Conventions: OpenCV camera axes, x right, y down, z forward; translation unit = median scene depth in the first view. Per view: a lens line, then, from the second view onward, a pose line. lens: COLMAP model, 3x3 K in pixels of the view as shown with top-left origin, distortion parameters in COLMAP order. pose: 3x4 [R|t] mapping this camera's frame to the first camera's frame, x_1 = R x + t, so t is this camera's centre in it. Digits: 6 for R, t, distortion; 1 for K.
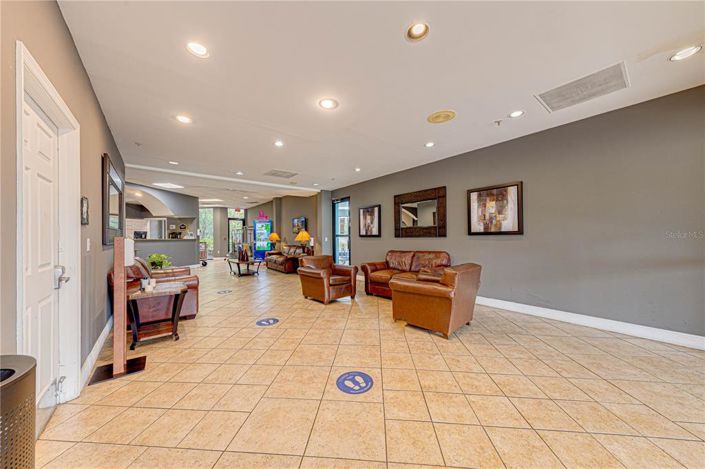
lens RADIAL K [[246.5, 0, 352.5], [0, 246.5, 234.5], [0, 0, 1]] dist [-0.000089, 0.000057]
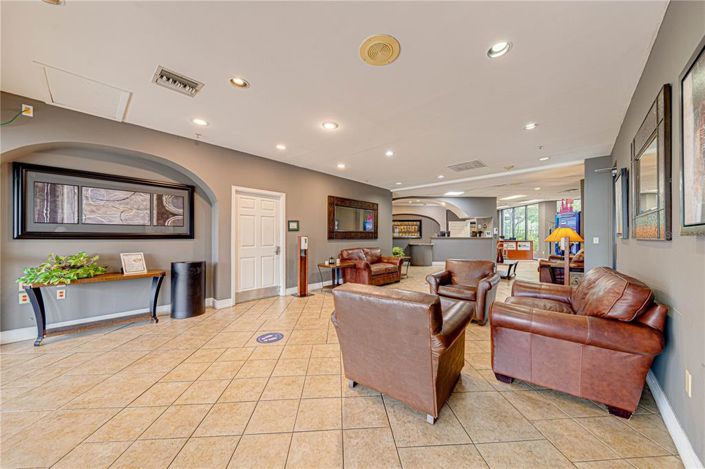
lens RADIAL K [[246.5, 0, 352.5], [0, 246.5, 234.5], [0, 0, 1]] dist [-0.000089, 0.000057]
pose [[0.150557, 0.001058, -0.988601, 0.980266], [0.008970, 0.999957, 0.002436, -0.005766], [0.988561, -0.009235, 0.150541, 0.817971]]
